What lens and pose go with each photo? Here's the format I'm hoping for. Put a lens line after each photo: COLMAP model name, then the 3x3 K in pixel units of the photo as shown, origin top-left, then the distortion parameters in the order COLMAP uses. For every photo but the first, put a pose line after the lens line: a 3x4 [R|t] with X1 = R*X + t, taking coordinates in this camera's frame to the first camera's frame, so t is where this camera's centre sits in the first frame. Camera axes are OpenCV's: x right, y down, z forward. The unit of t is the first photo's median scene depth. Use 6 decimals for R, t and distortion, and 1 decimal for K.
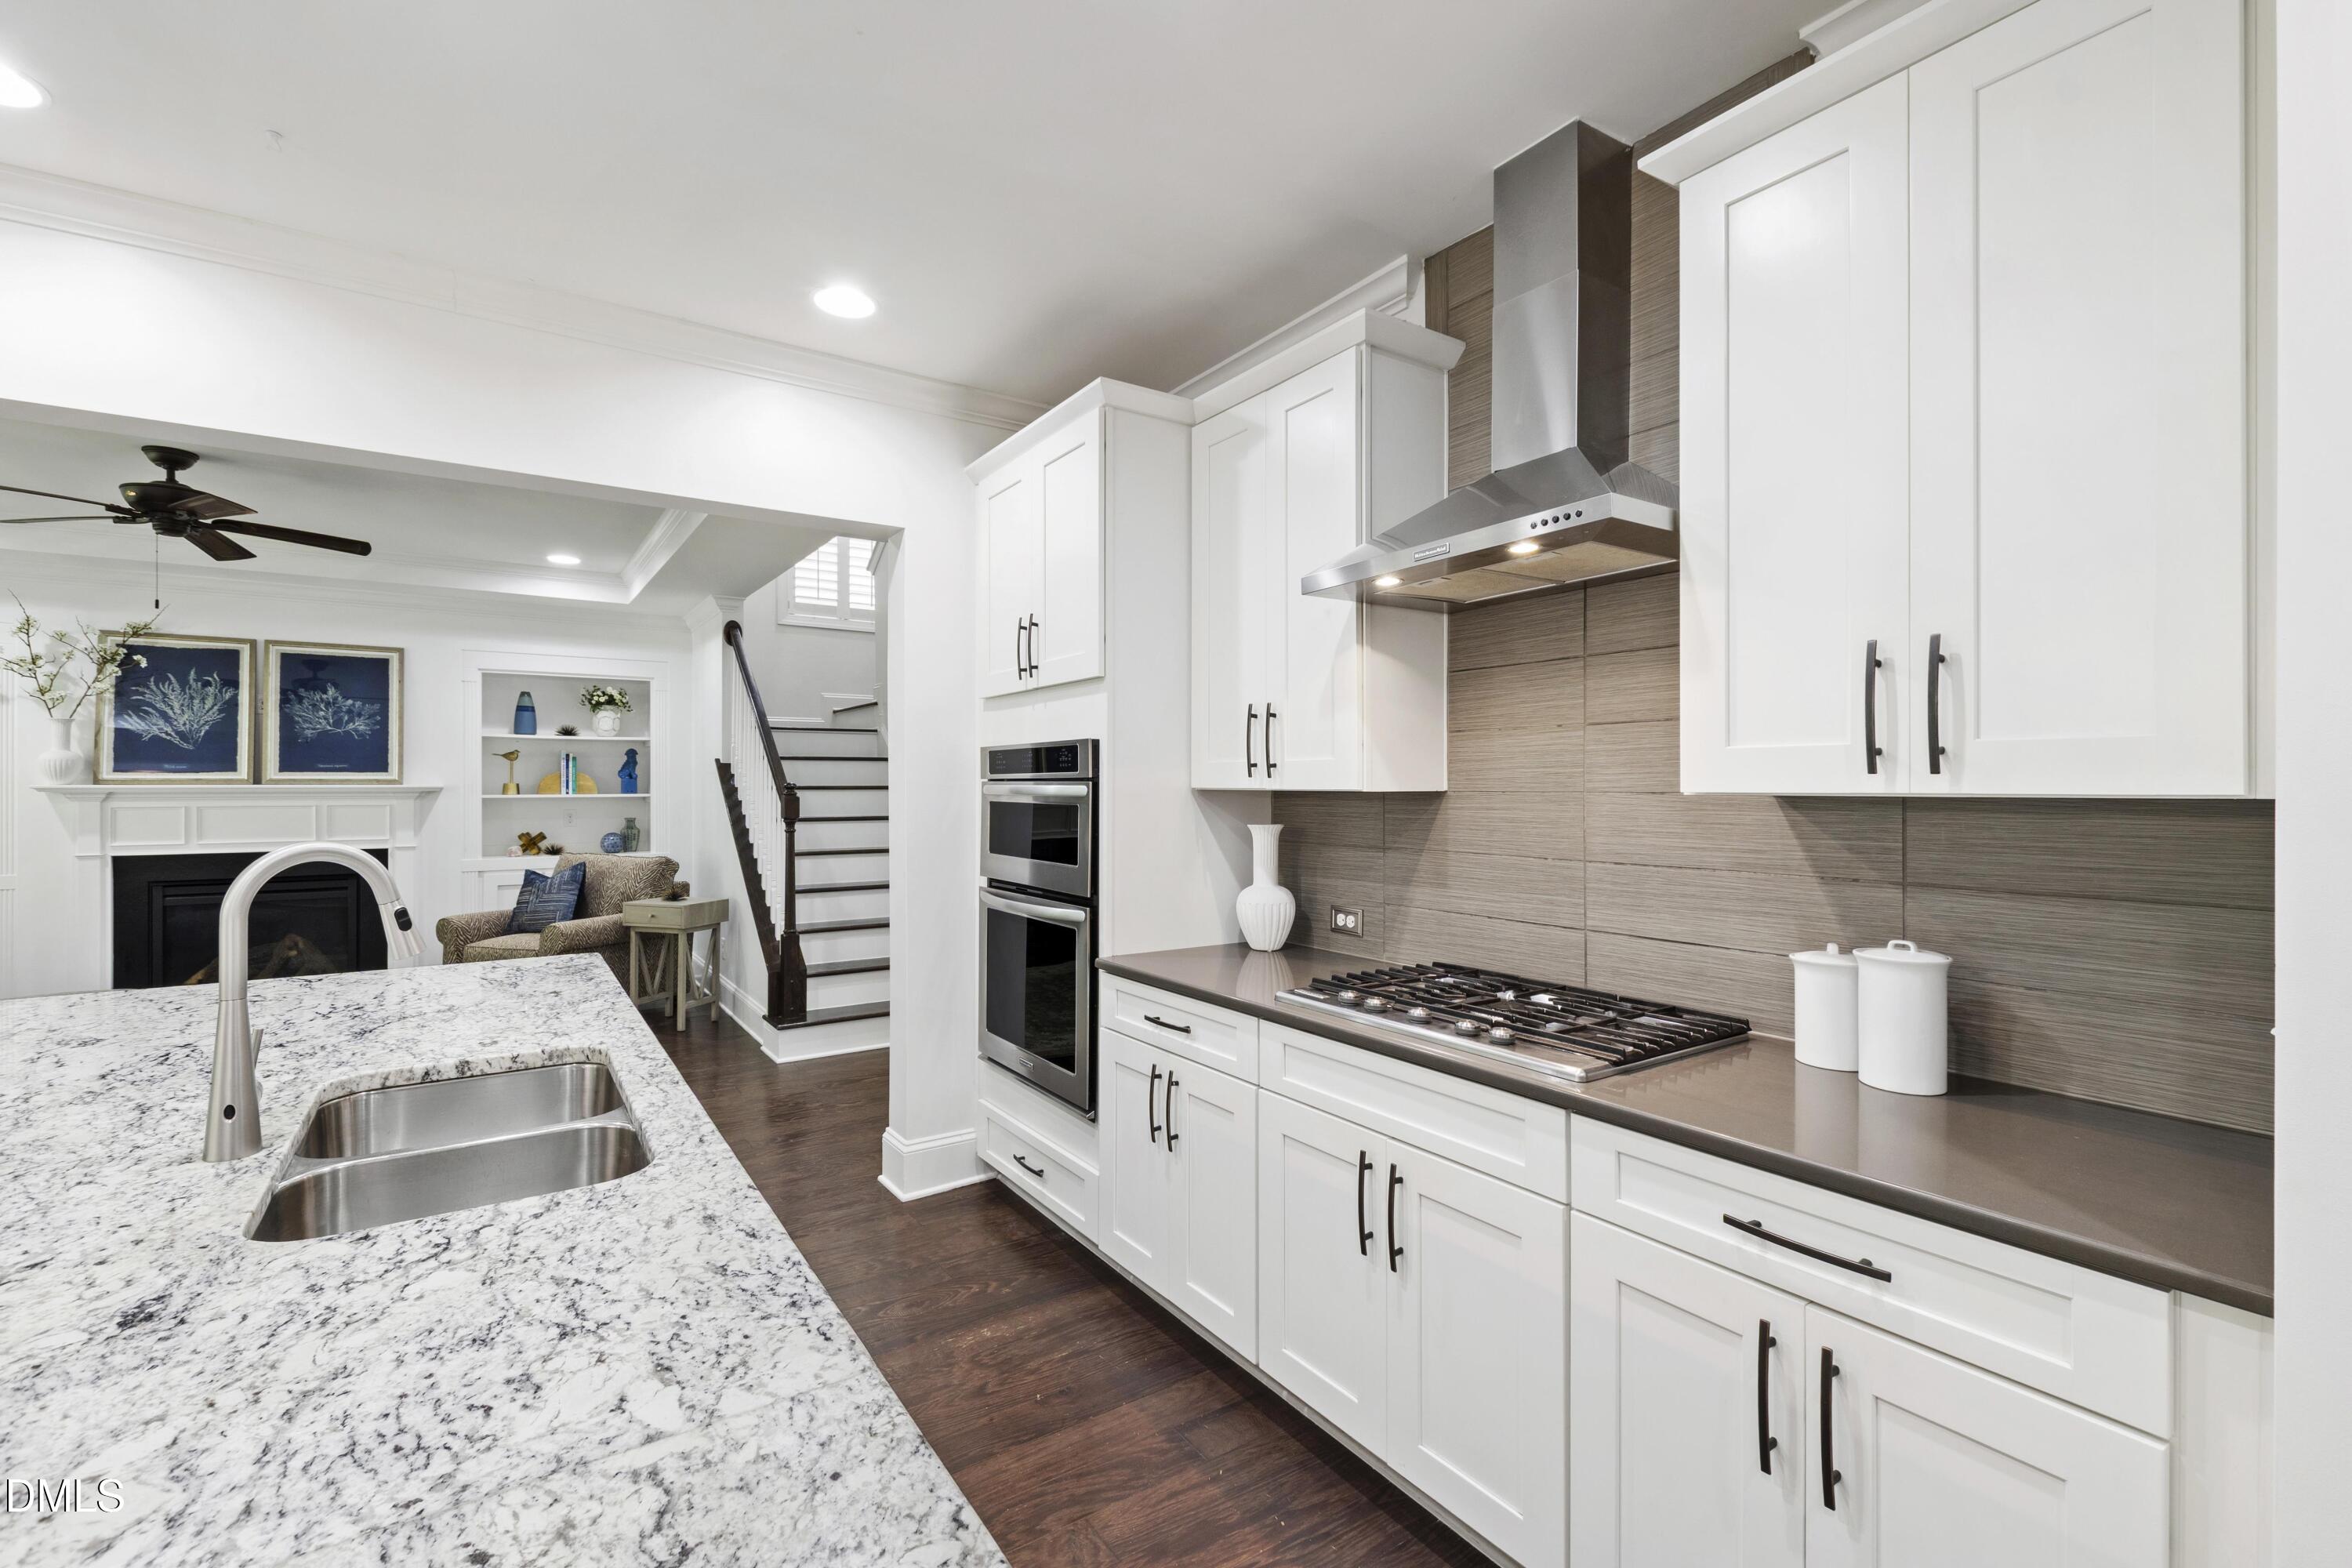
lens RADIAL K [[1017.4, 0, 1169.5], [0, 1017.4, 780.5], [0, 0, 1]] dist [0.002012, -0.001052]
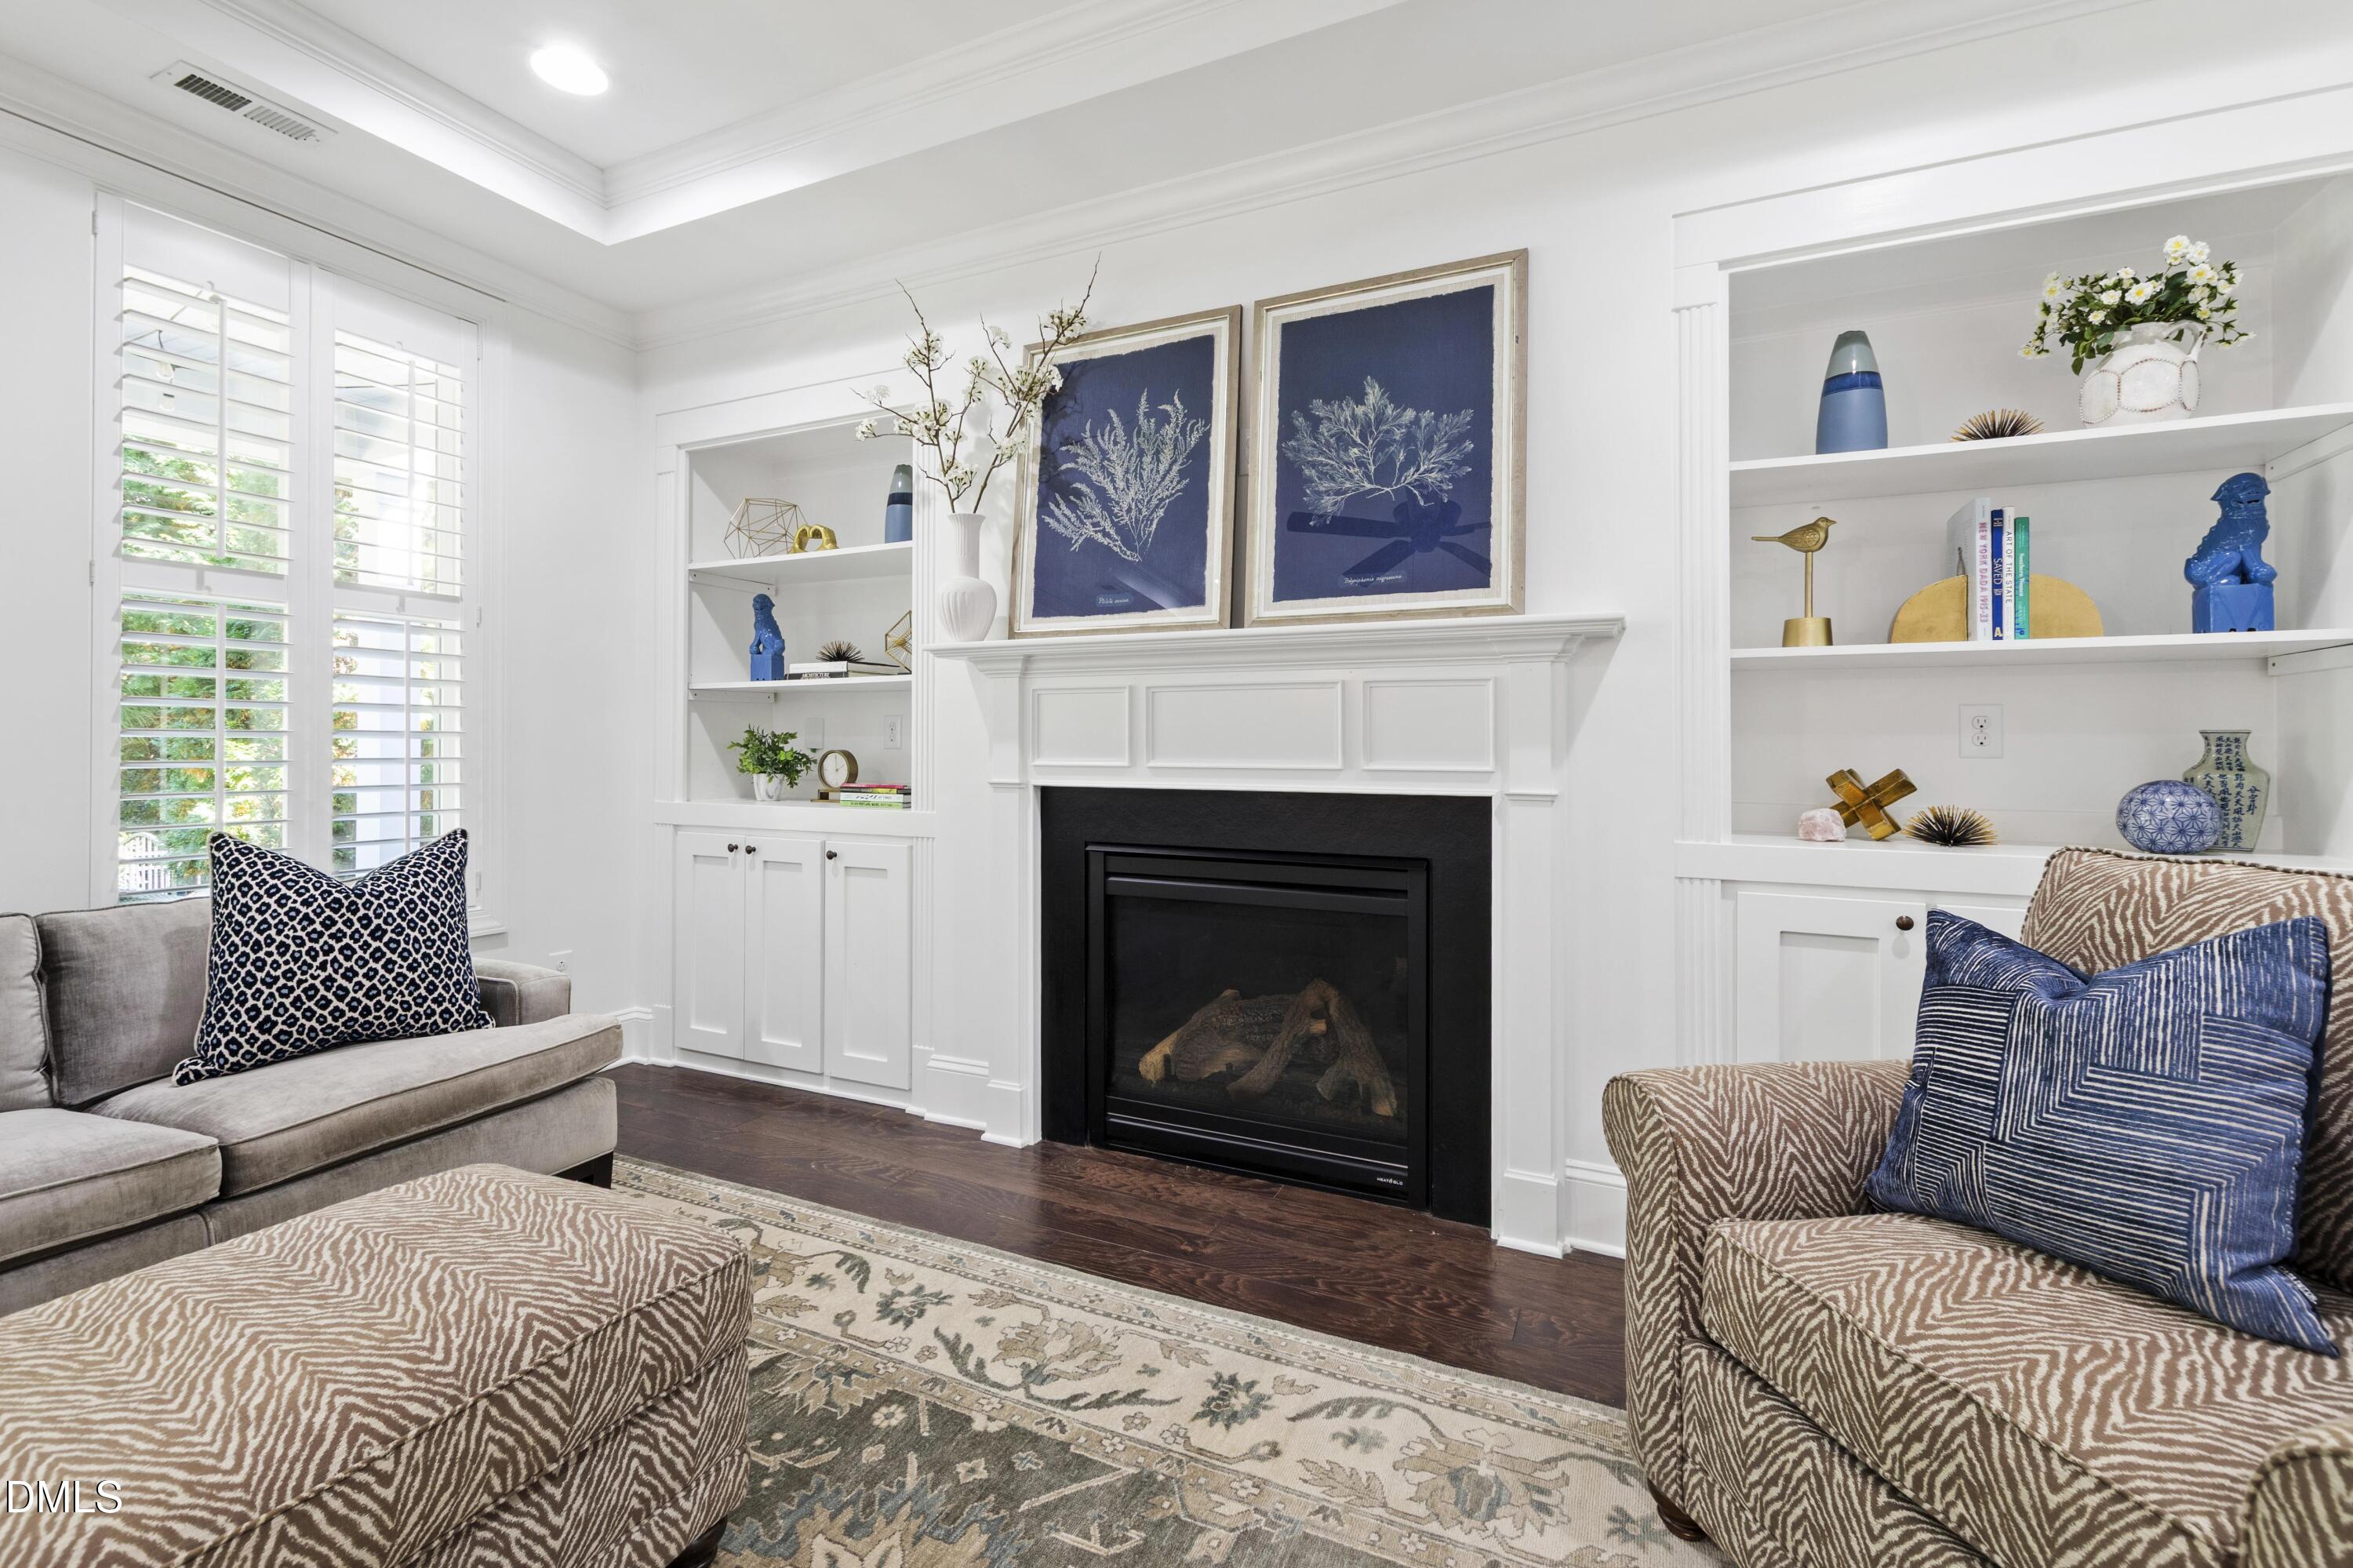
lens RADIAL K [[1017.9, 0, 1145.7], [0, 1017.9, 740.8], [0, 0, 1]] dist [0.002012, -0.001052]
pose [[0.487927, -0.004559, -0.872872, -0.960853], [-0.000591, 0.999984, -0.005554, 0.092720], [0.872884, 0.003226, 0.487917, 1.348334]]
